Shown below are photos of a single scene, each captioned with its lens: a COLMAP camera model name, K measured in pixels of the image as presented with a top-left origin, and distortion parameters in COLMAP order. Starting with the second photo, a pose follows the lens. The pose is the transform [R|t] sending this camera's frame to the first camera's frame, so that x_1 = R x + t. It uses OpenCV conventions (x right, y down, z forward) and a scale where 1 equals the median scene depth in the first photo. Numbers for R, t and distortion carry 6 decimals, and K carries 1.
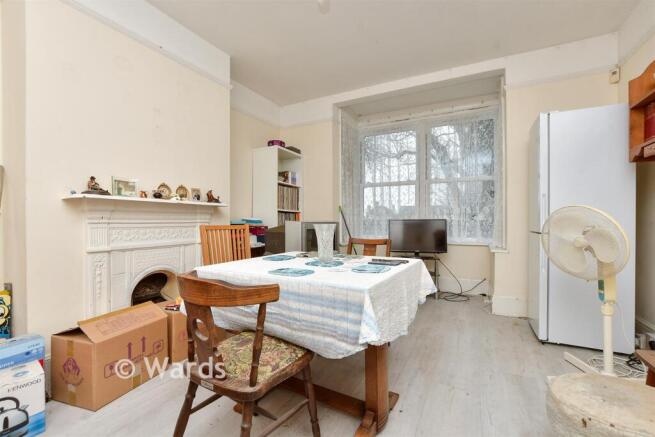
lens RADIAL K [[283.4, 0, 327.5], [0, 283.4, 218.5], [0, 0, 1]] dist [0.019740, 0.000044]
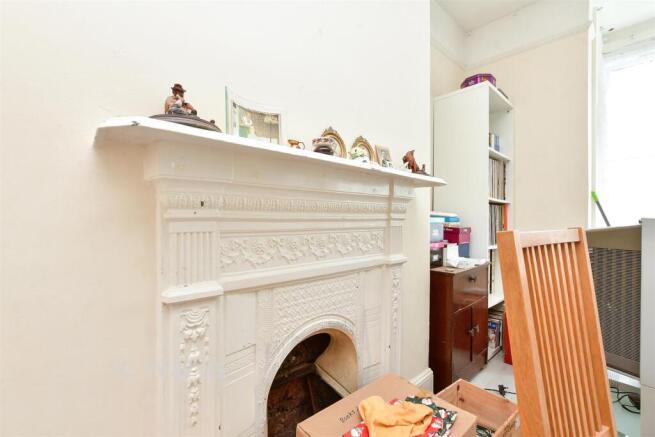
lens RADIAL K [[282.4, 0, 327.5], [0, 282.4, 218.5], [0, 0, 1]] dist [0.000170, 0.000010]
pose [[0.936888, -0.005197, -0.349591, -0.429104], [0.002872, 0.999970, -0.007168, 0.014738], [0.349618, 0.005712, 0.936875, 0.600495]]
